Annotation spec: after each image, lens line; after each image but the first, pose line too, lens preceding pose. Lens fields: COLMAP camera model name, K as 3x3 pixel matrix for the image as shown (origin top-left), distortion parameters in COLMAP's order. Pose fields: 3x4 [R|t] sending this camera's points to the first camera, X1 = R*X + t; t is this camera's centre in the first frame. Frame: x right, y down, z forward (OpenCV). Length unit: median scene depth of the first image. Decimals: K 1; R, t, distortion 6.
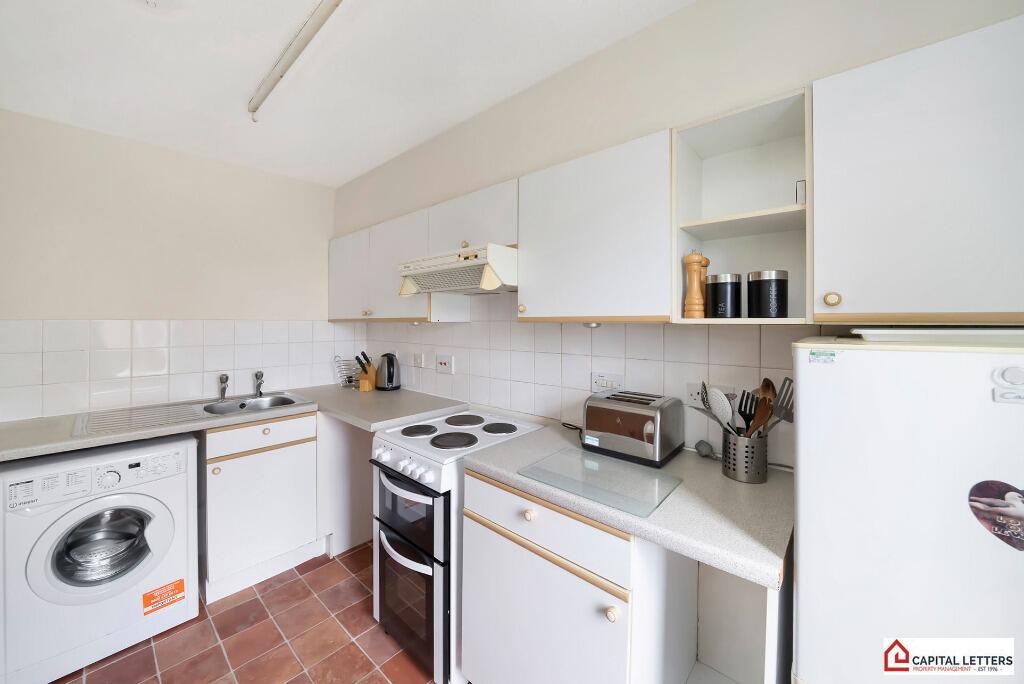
lens RADIAL K [[375.4, 0, 498.9], [0, 375.4, 320.2], [0, 0, 1]] dist [-0.009792, 0.000036]
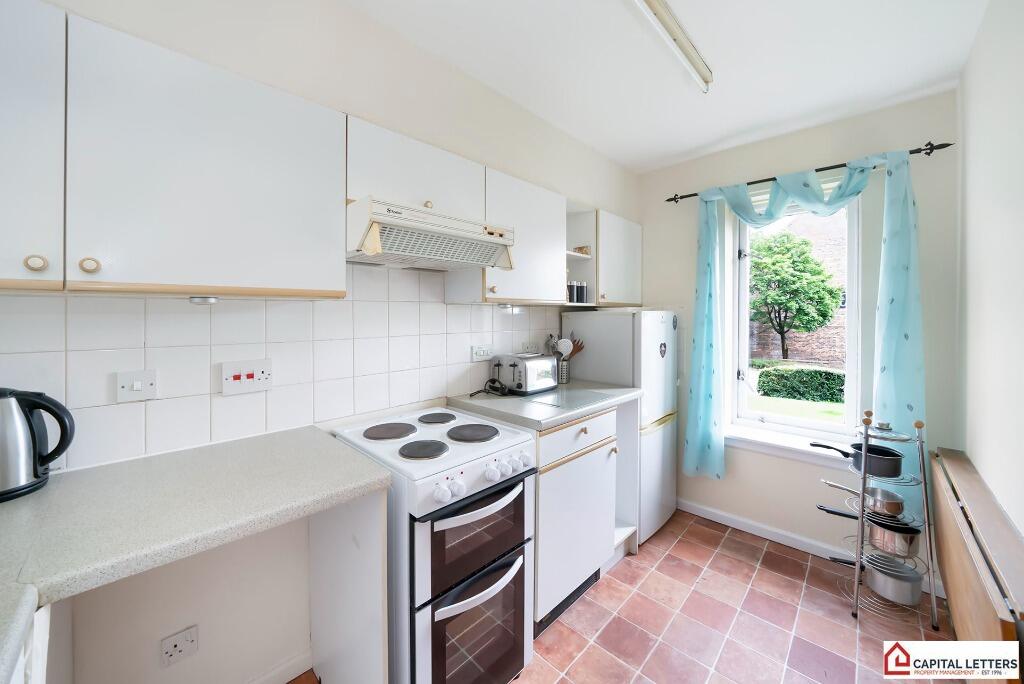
lens RADIAL K [[375.4, 0, 507.6], [0, 375.4, 320.0], [0, 0, 1]] dist [-0.009792, 0.000036]
pose [[0.024507, -0.014991, 0.999587, -1.088814], [0.000141, 0.999888, 0.014992, 0.042696], [-0.999700, -0.000227, 0.024506, 0.974938]]
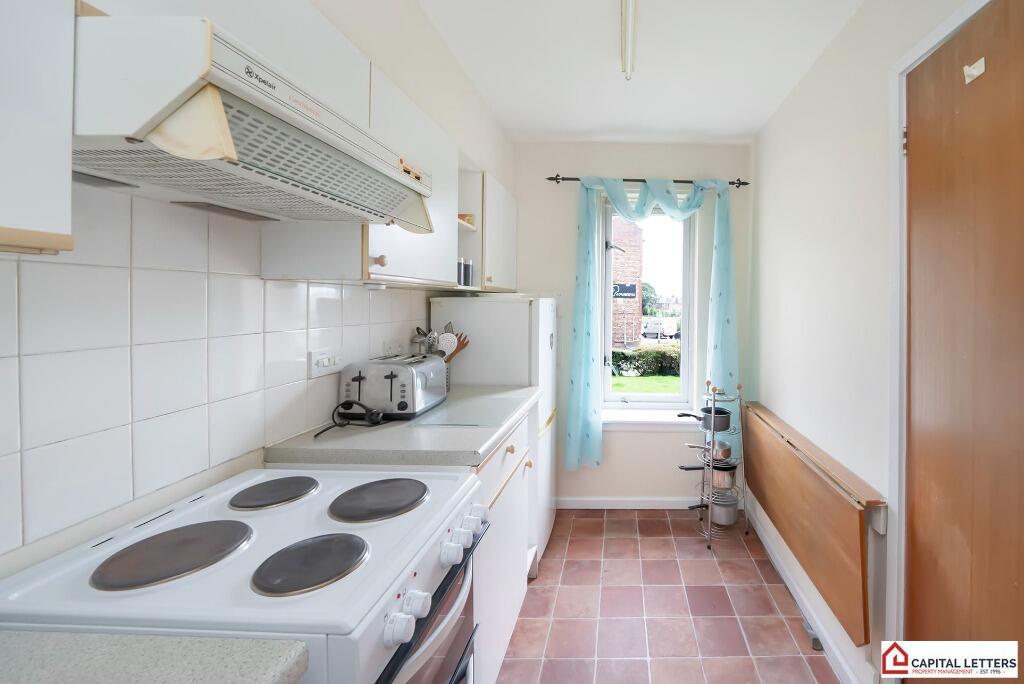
lens RADIAL K [[411.2, 0, 529.1], [0, 411.2, 305.0], [0, 0, 1]] dist [-0.011697, -0.000187]
pose [[-0.677774, -0.016302, 0.735090, -0.698464], [-0.014453, 0.999856, 0.008847, 0.041418], [-0.735129, -0.004628, -0.677912, 1.395728]]
